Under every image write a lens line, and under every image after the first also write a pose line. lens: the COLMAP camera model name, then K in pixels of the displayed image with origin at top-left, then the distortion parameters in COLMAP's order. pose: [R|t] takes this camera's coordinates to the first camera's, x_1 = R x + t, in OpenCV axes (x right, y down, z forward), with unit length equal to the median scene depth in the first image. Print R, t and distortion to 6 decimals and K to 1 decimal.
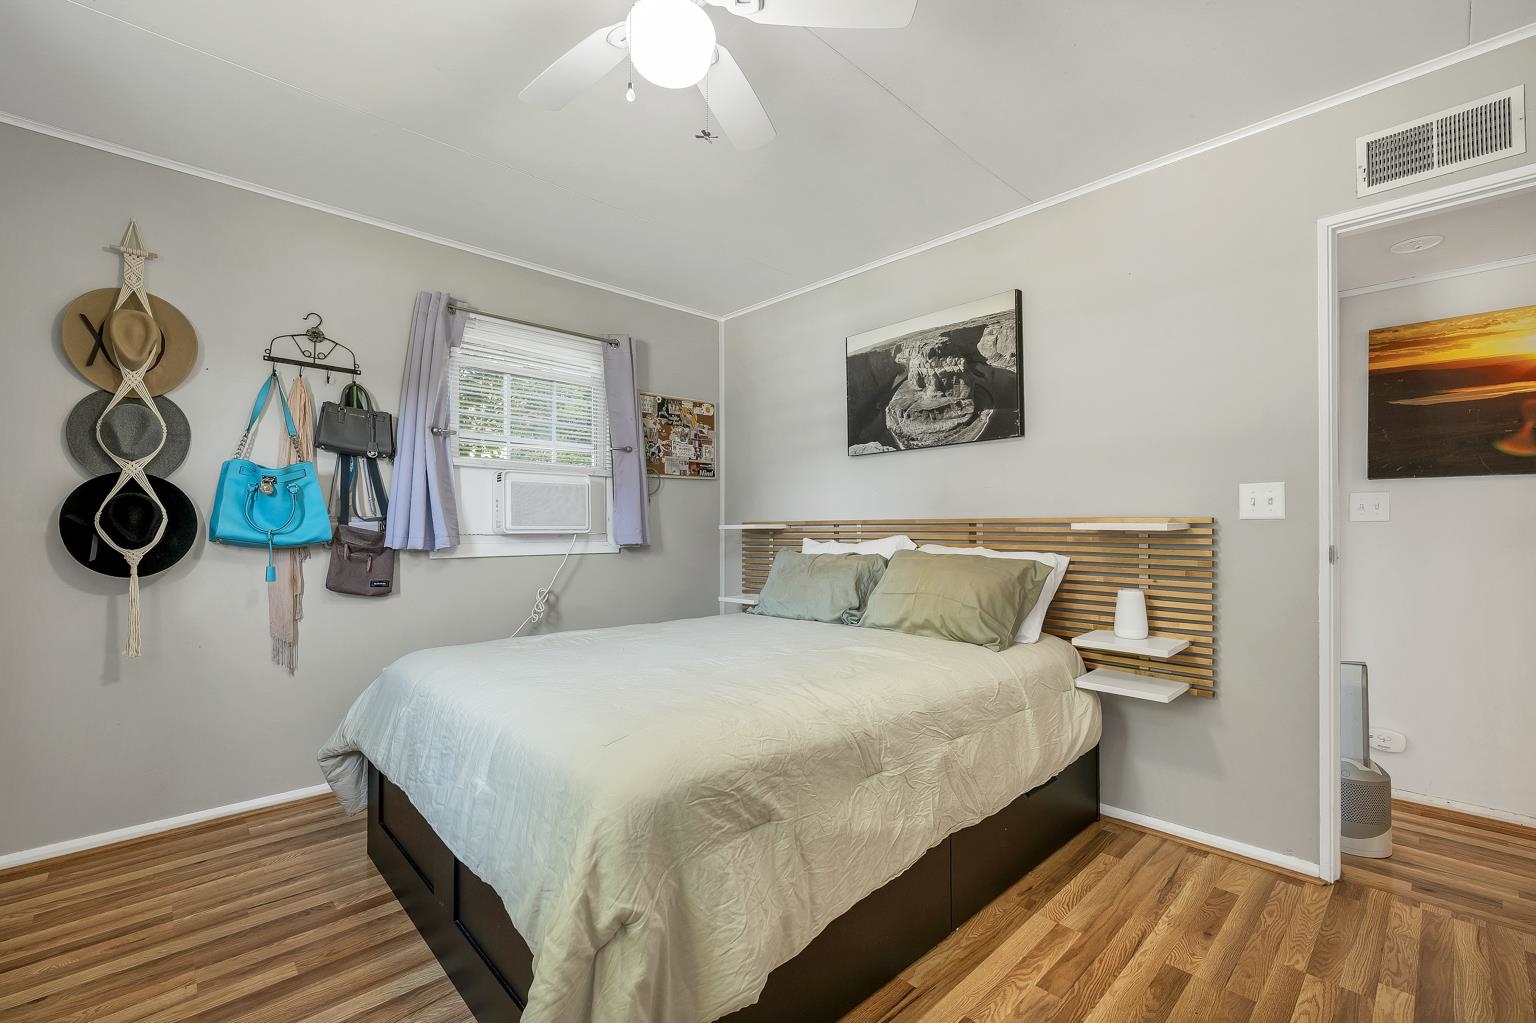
lens RADIAL K [[650.7, 0, 769.4], [0, 650.7, 516.1], [0, 0, 1]] dist [0.000439, 0.000016]
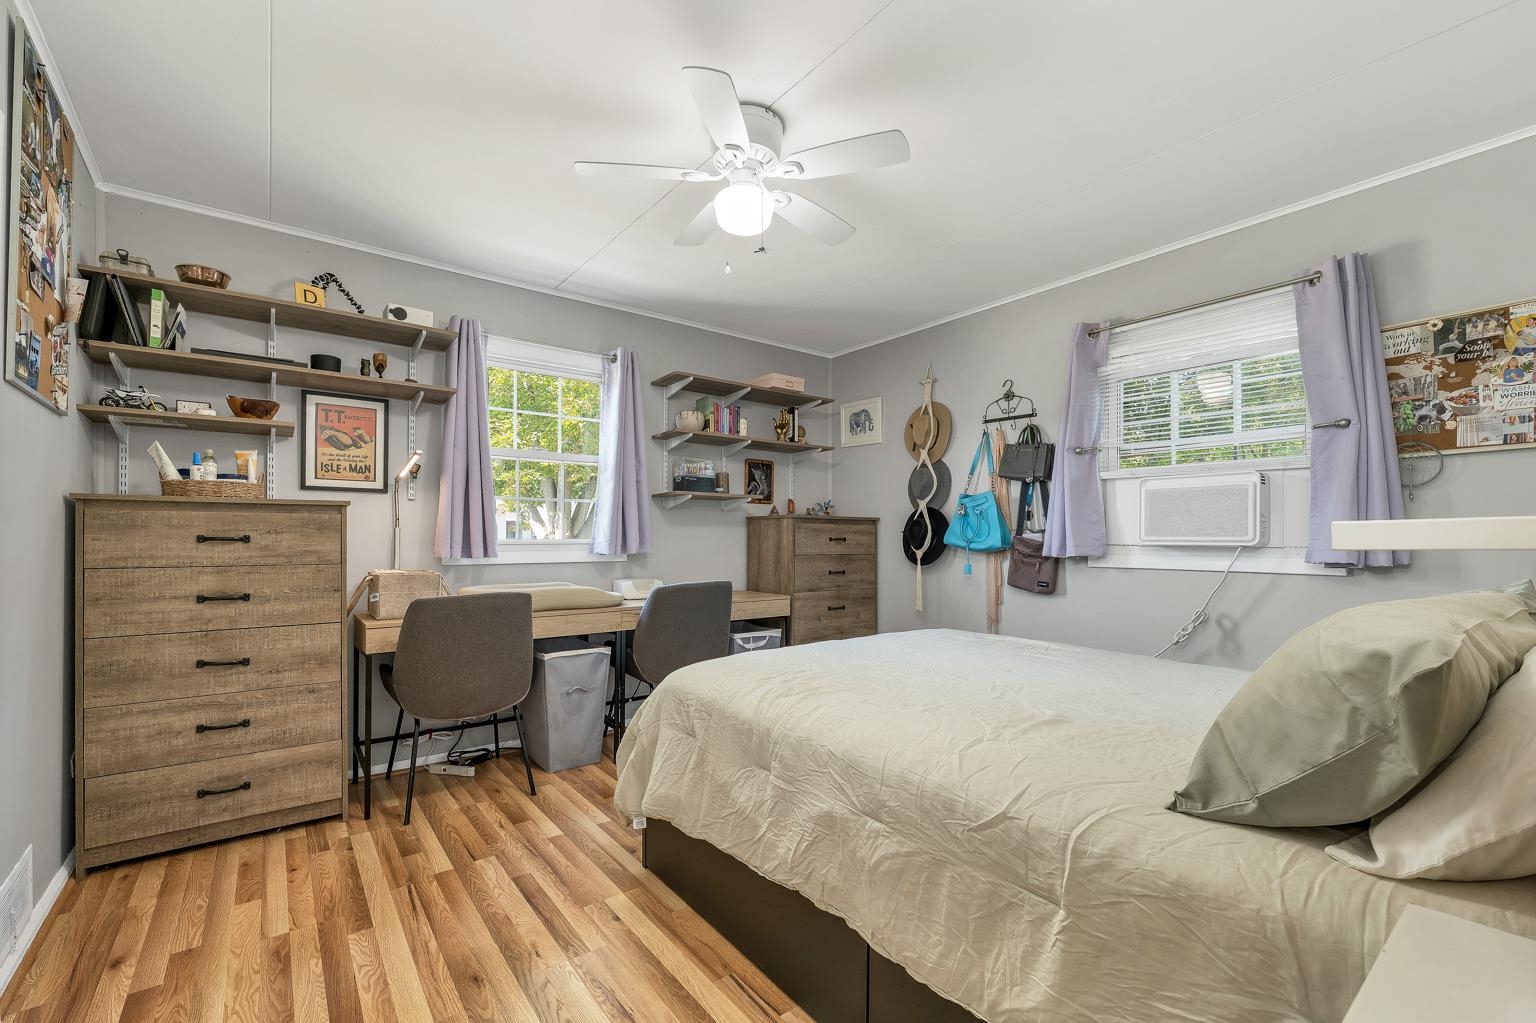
lens RADIAL K [[647.5, 0, 777.6], [0, 647.5, 544.6], [0, 0, 1]] dist [-0.000762, -0.000162]
pose [[-0.100115, 0.008211, -0.994942, 0.613345], [0.011286, 0.999911, 0.007117, 0.014301], [0.994912, -0.010516, -0.100199, 0.579544]]
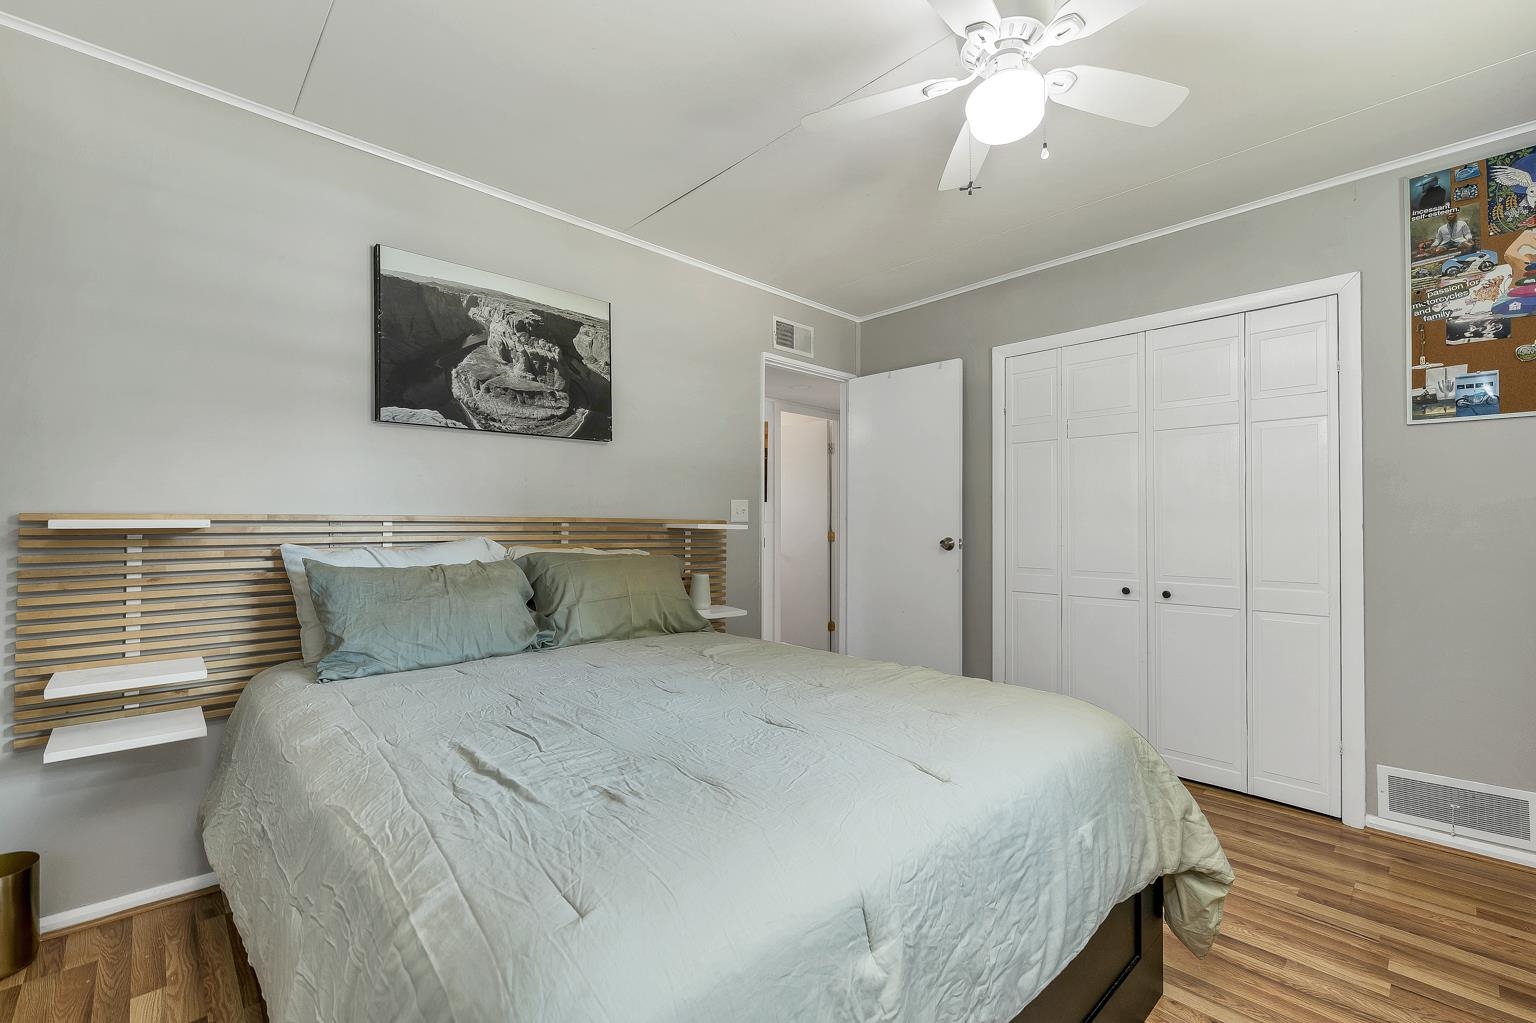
lens RADIAL K [[653.0, 0, 768.0], [0, 653.0, 511.5], [0, 0, 1]] dist [0.001000, 0.000102]
pose [[-0.001874, 0.023248, 0.999728, -0.631319], [-0.019043, 0.999548, -0.023280, 0.011367], [-0.999817, -0.019081, -0.001431, 0.680861]]
